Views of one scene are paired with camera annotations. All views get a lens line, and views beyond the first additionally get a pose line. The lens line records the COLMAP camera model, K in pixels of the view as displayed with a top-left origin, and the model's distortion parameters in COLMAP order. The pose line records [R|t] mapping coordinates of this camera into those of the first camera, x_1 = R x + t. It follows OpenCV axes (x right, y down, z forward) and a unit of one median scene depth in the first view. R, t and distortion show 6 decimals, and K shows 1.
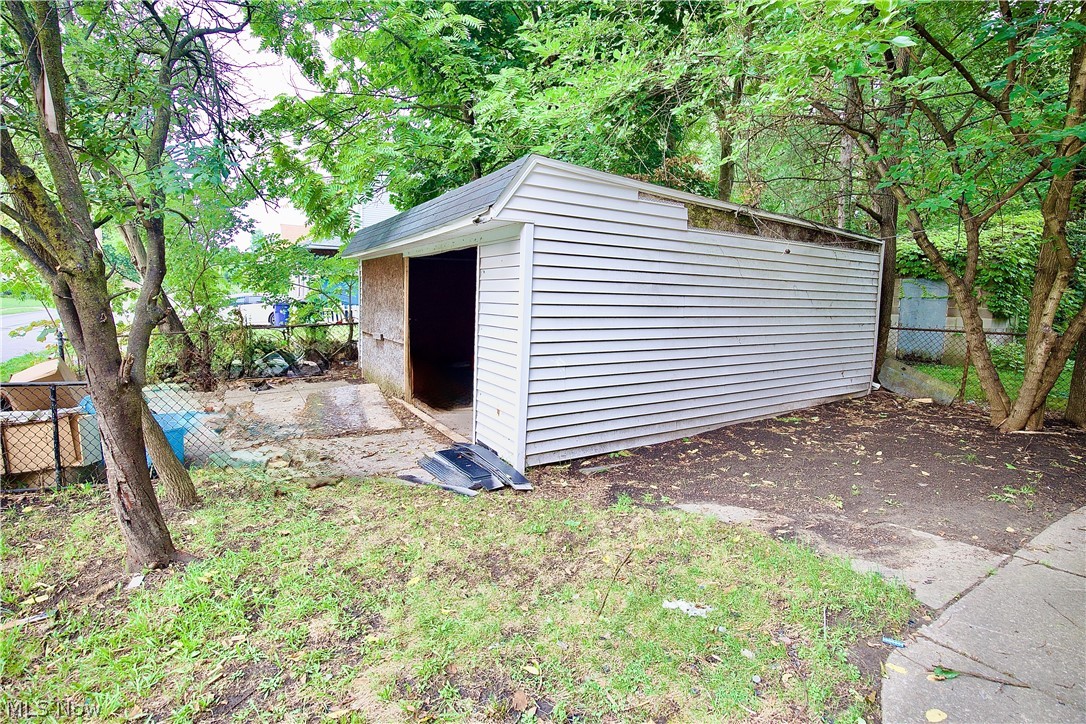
lens RADIAL K [[516.9, 0, 543.4], [0, 516.9, 354.7], [0, 0, 1]] dist [-0.062858, 0.017469]
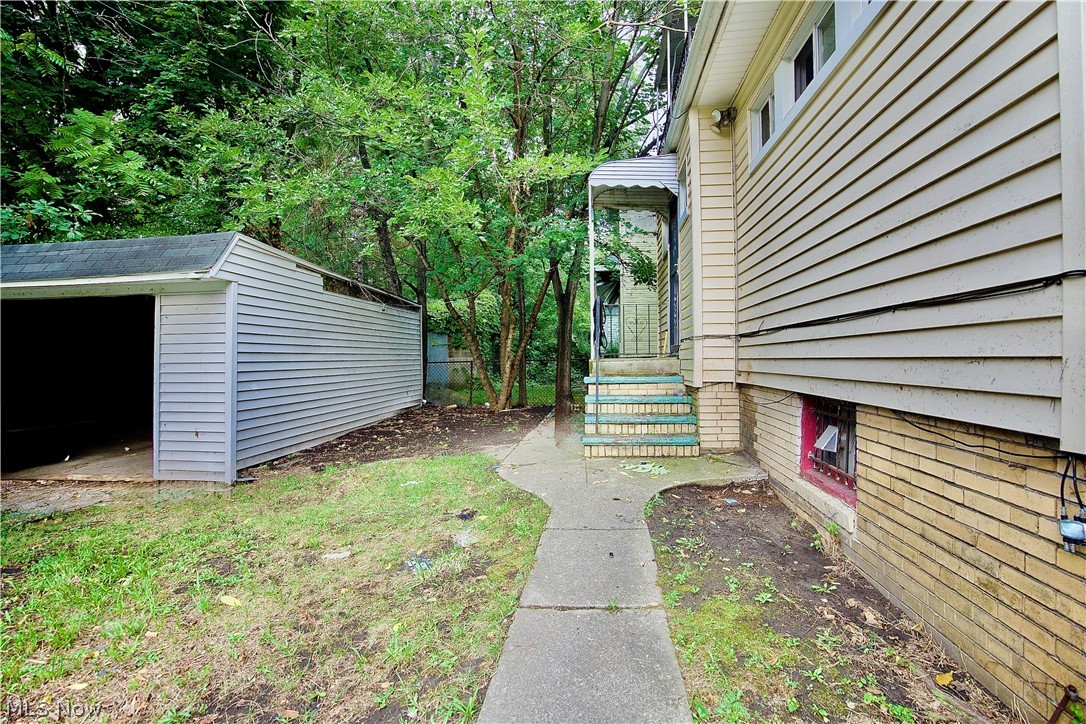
lens RADIAL K [[516.9, 0, 543.4], [0, 516.9, 354.7], [0, 0, 1]] dist [-0.062858, 0.017469]
pose [[0.616236, -0.021210, 0.787276, -0.445863], [0.110998, 0.991998, -0.060158, 0.078573], [-0.779700, 0.124457, 0.613659, -0.316847]]
